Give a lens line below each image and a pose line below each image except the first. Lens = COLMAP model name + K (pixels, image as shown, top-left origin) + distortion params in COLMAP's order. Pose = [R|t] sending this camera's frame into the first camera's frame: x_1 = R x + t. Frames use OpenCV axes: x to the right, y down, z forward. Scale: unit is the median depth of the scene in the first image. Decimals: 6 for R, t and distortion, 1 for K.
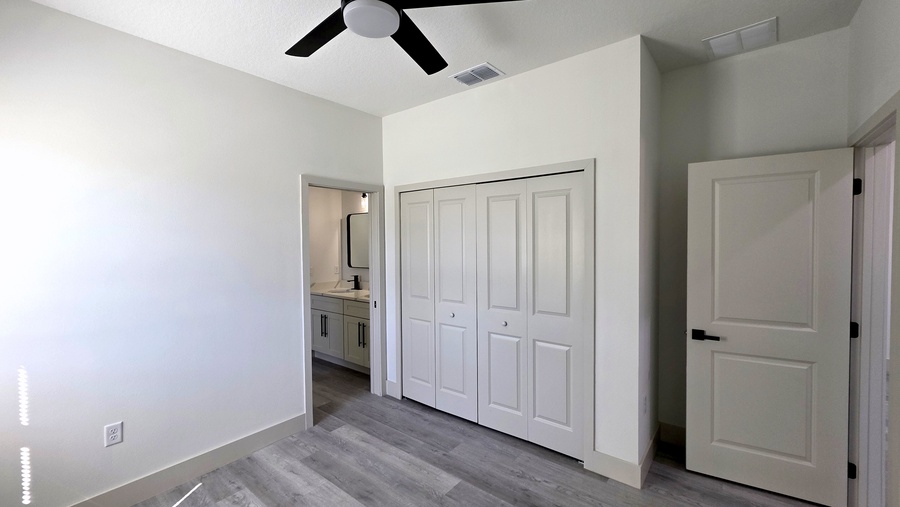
lens RADIAL K [[369.6, 0, 450.2], [0, 369.6, 250.6], [0, 0, 1]] dist [0.000252, 0.000003]
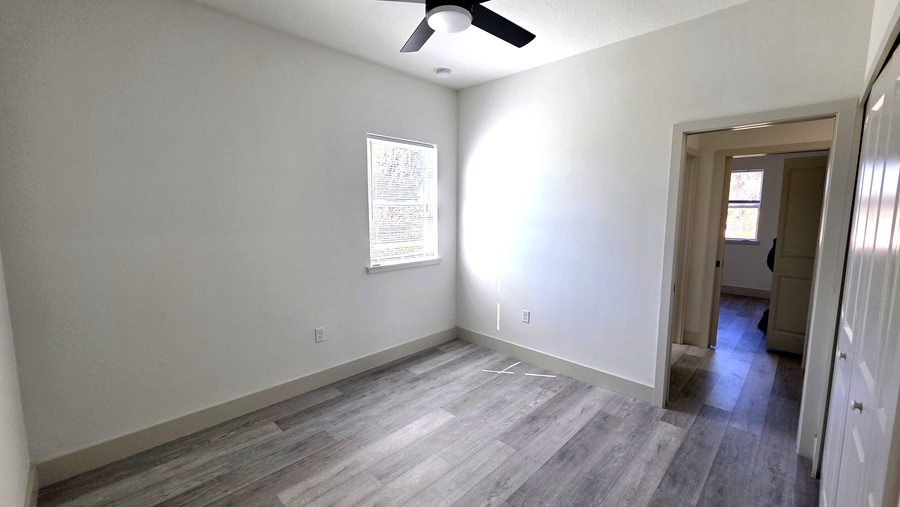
lens RADIAL K [[369.6, 0, 450.2], [0, 369.6, 250.6], [0, 0, 1]] dist [0.000252, 0.000003]
pose [[-0.103316, 0.126424, -0.986581, 0.603467], [-0.025984, 0.991208, 0.129738, -0.015812], [0.994309, 0.039039, -0.099122, 0.626346]]
